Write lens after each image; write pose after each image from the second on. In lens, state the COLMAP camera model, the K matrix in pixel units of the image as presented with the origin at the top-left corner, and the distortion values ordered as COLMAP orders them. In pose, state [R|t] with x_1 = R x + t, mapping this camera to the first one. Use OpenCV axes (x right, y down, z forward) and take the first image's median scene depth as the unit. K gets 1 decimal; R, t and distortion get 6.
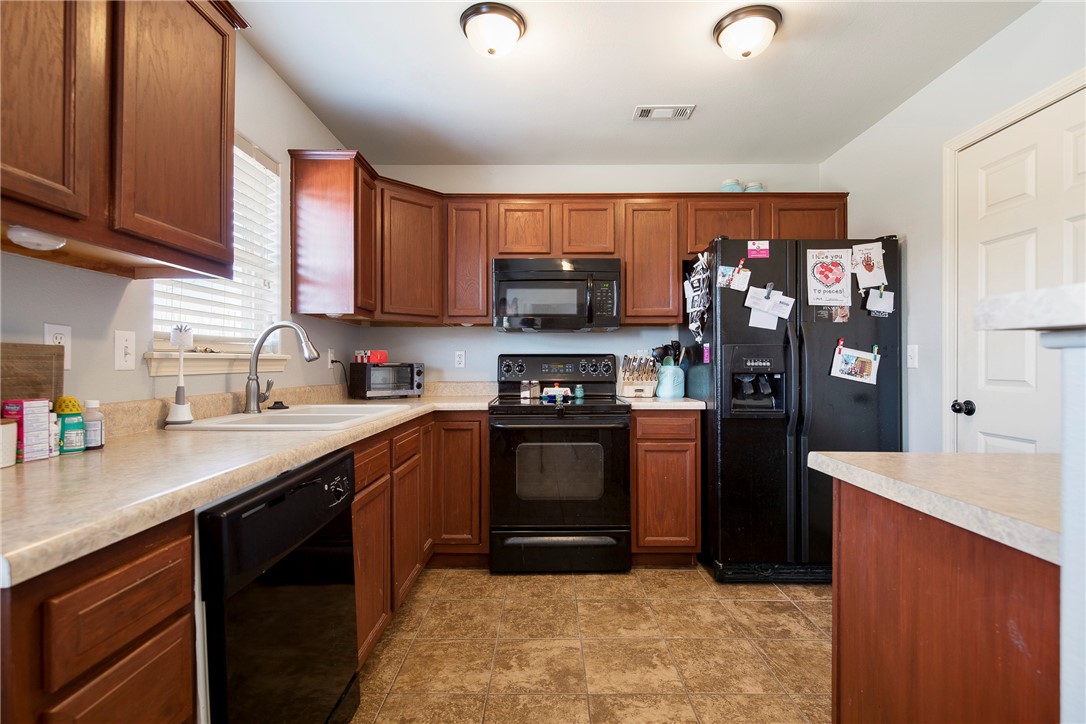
lens RADIAL K [[532.1, 0, 543.9], [0, 532.1, 362.0], [0, 0, 1]] dist [-0.000043, -0.000002]
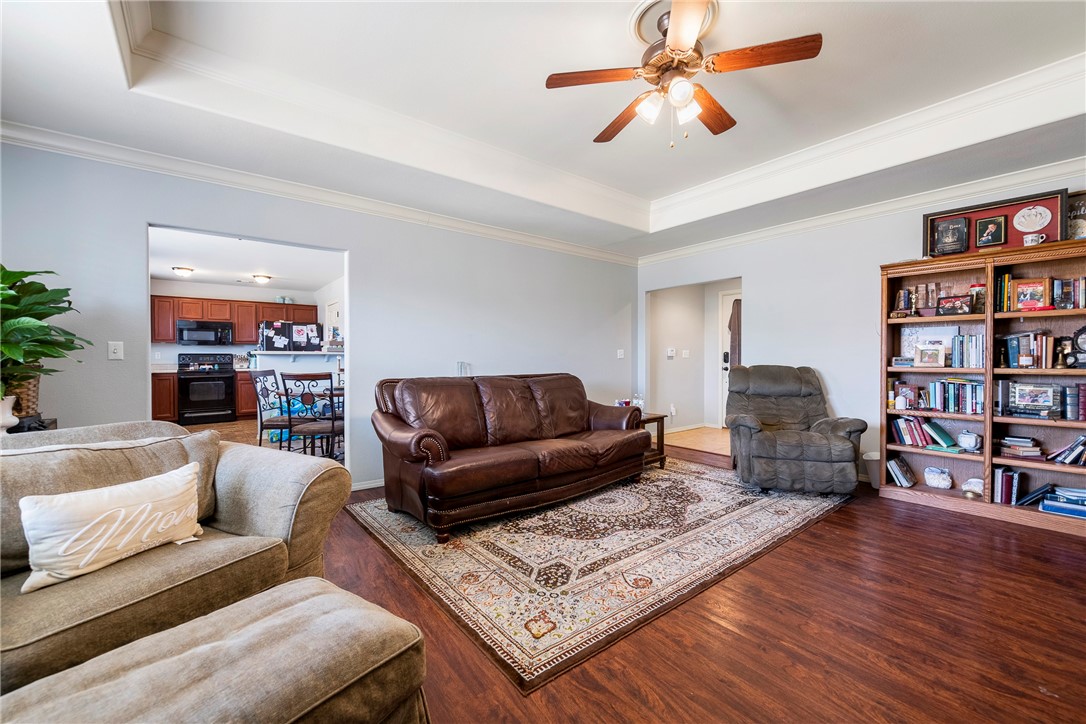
lens RADIAL K [[431.1, 0, 546.0], [0, 431.1, 365.7], [0, 0, 1]] dist [0.001342, 0.000029]
pose [[0.770533, -0.011266, 0.637301, -0.052078], [-0.000348, 0.999836, 0.018096, 0.008556], [-0.637400, -0.014166, 0.770402, -2.169010]]
